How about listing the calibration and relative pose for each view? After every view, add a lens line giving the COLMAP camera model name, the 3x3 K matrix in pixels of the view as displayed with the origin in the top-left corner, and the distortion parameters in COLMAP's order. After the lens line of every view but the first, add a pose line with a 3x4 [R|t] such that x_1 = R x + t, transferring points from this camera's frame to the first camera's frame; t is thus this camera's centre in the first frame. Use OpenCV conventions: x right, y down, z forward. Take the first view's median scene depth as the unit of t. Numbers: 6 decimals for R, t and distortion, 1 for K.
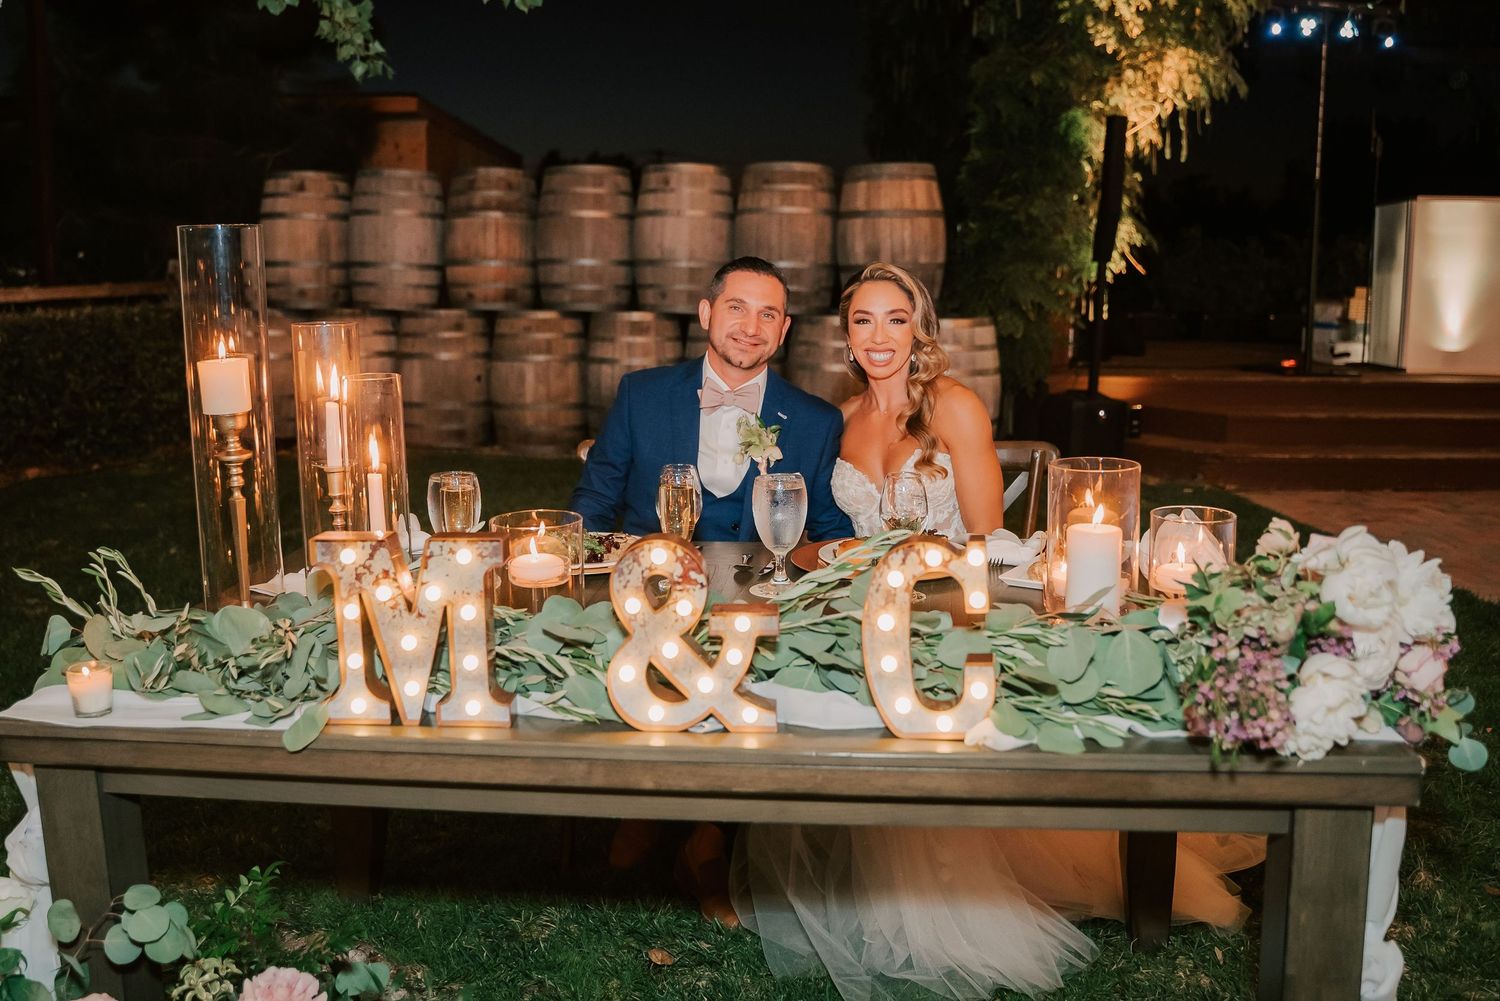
lens RADIAL K [[1319.0, 0, 750.0], [0, 1319.0, 465.7], [0, 0, 1]] dist [-0.138414, 0.143555]
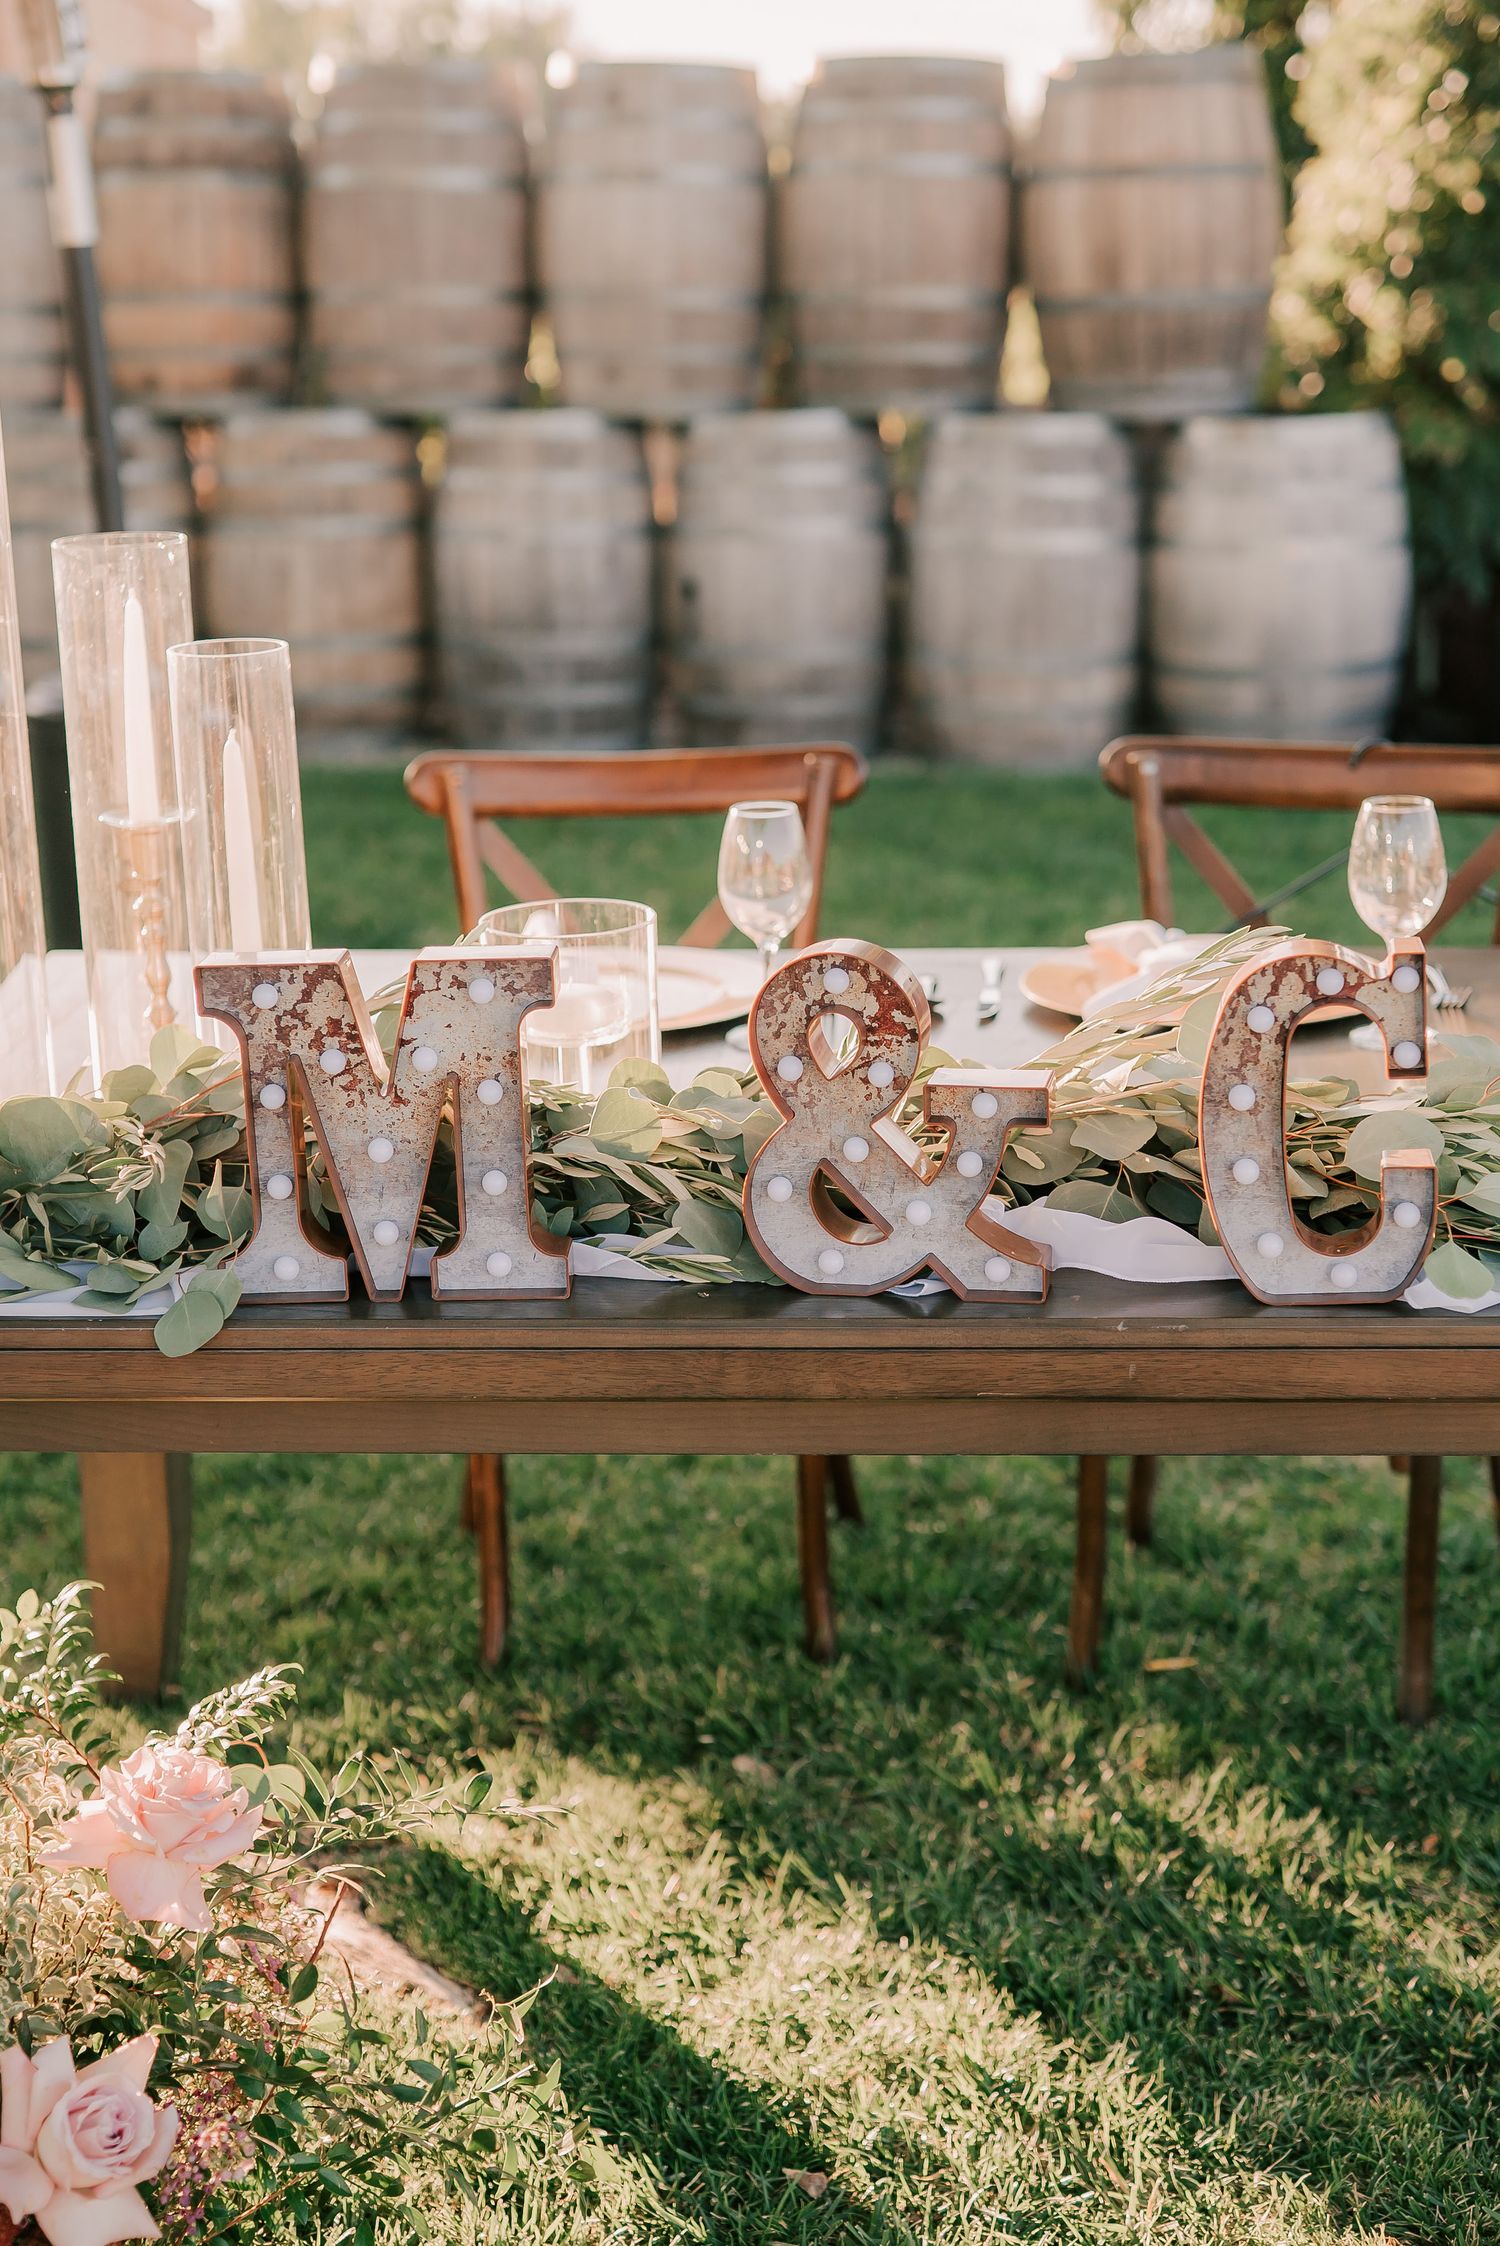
lens RADIAL K [[3196.8, 0, 750.0], [0, 3196.8, 1123.0], [0, 0, 1]] dist [-0.010015, -0.039712]
pose [[0.999758, -0.019388, -0.010380, -0.090891], [0.020435, 0.993424, 0.112658, -0.024252], [0.008128, -0.112843, 0.993580, -0.333333]]
